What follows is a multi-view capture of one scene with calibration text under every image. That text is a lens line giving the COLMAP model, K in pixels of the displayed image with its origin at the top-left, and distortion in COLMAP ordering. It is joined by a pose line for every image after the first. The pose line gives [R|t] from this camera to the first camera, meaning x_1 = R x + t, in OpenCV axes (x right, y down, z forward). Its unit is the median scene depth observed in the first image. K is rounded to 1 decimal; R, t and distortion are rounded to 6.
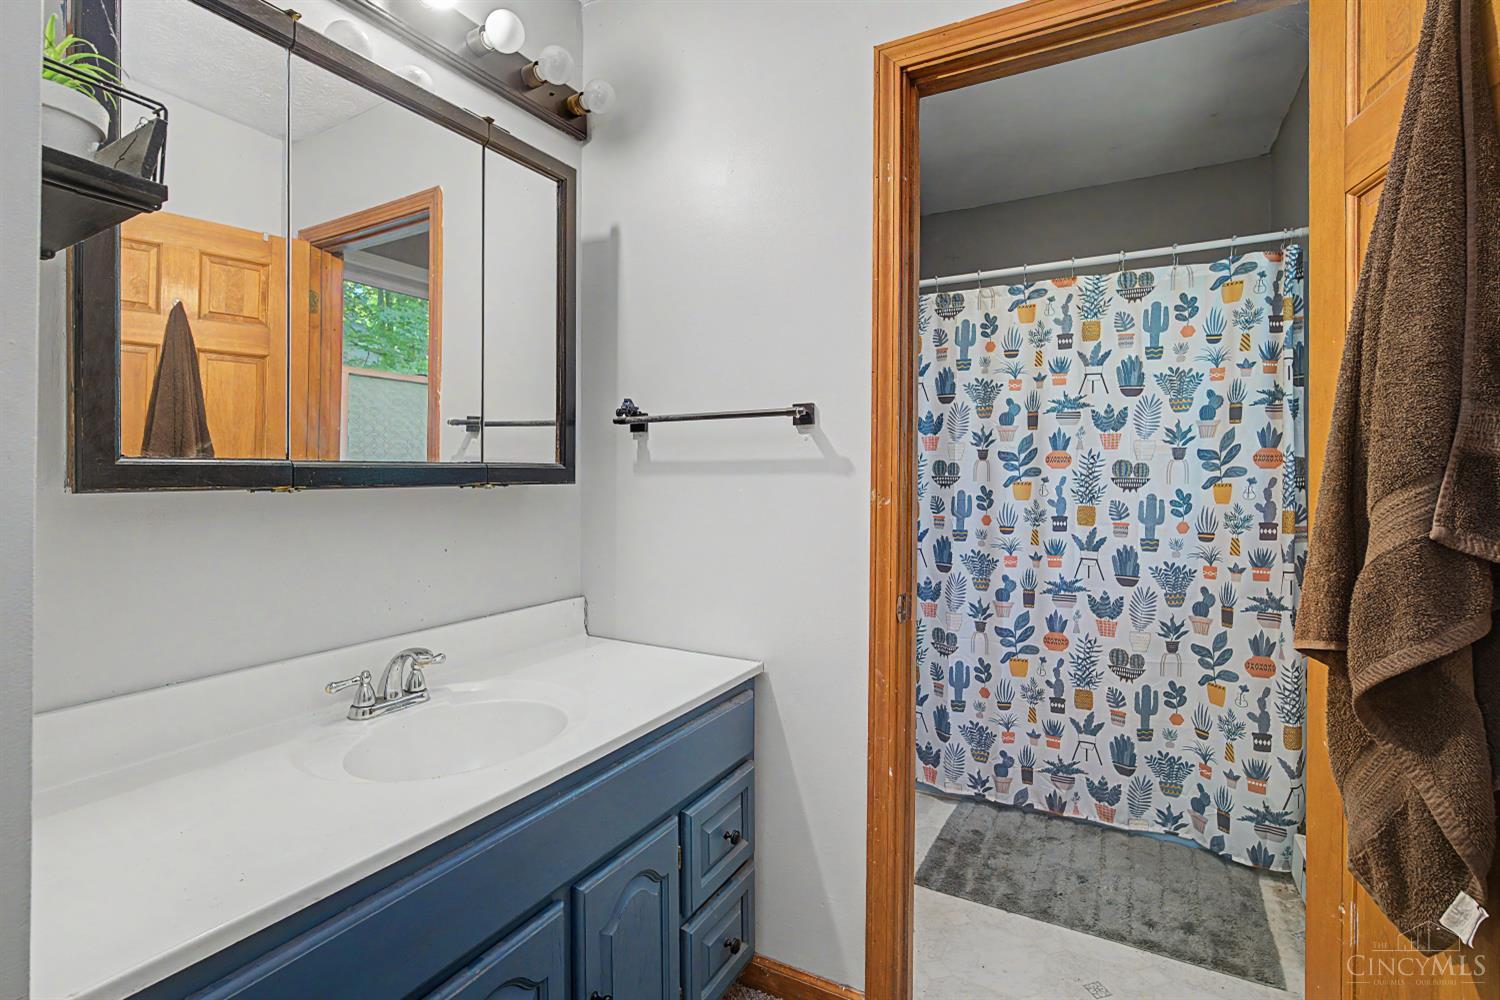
lens RADIAL K [[683.5, 0, 752.0], [0, 683.5, 473.4], [0, 0, 1]] dist [-0.004025, 0.000181]
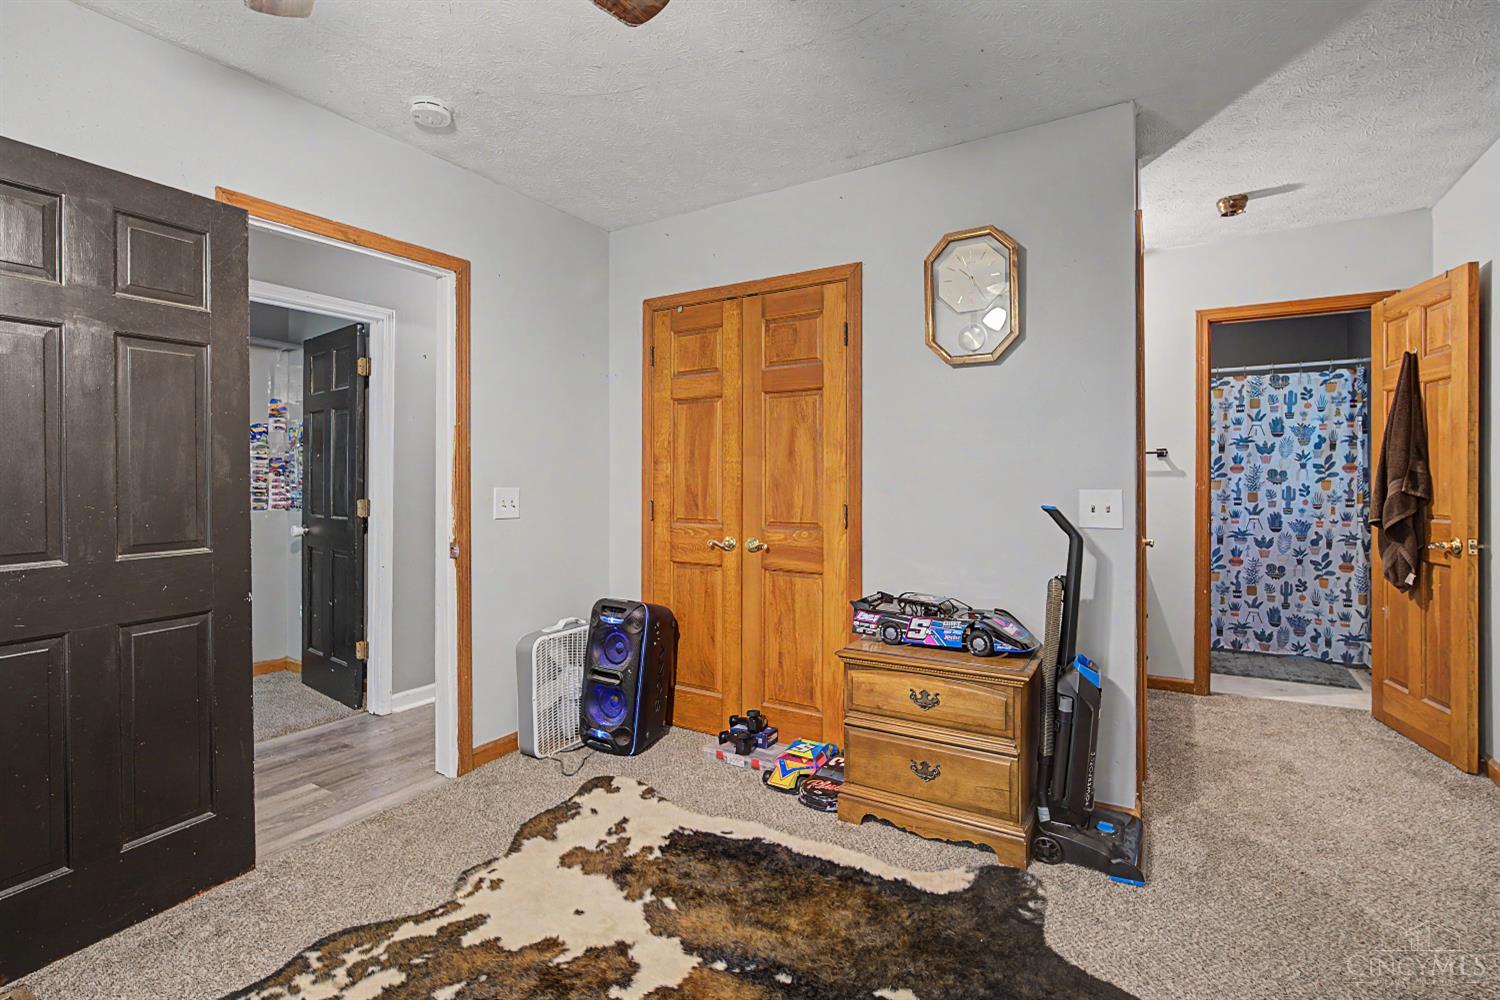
lens RADIAL K [[691.4, 0, 754.6], [0, 691.4, 477.8], [0, 0, 1]] dist [0.000155, 0.000175]
pose [[0.999286, -0.005720, -0.037353, -0.929336], [0.005768, 0.999983, 0.001165, -0.005071], [0.037346, -0.001379, 0.999301, -1.117402]]
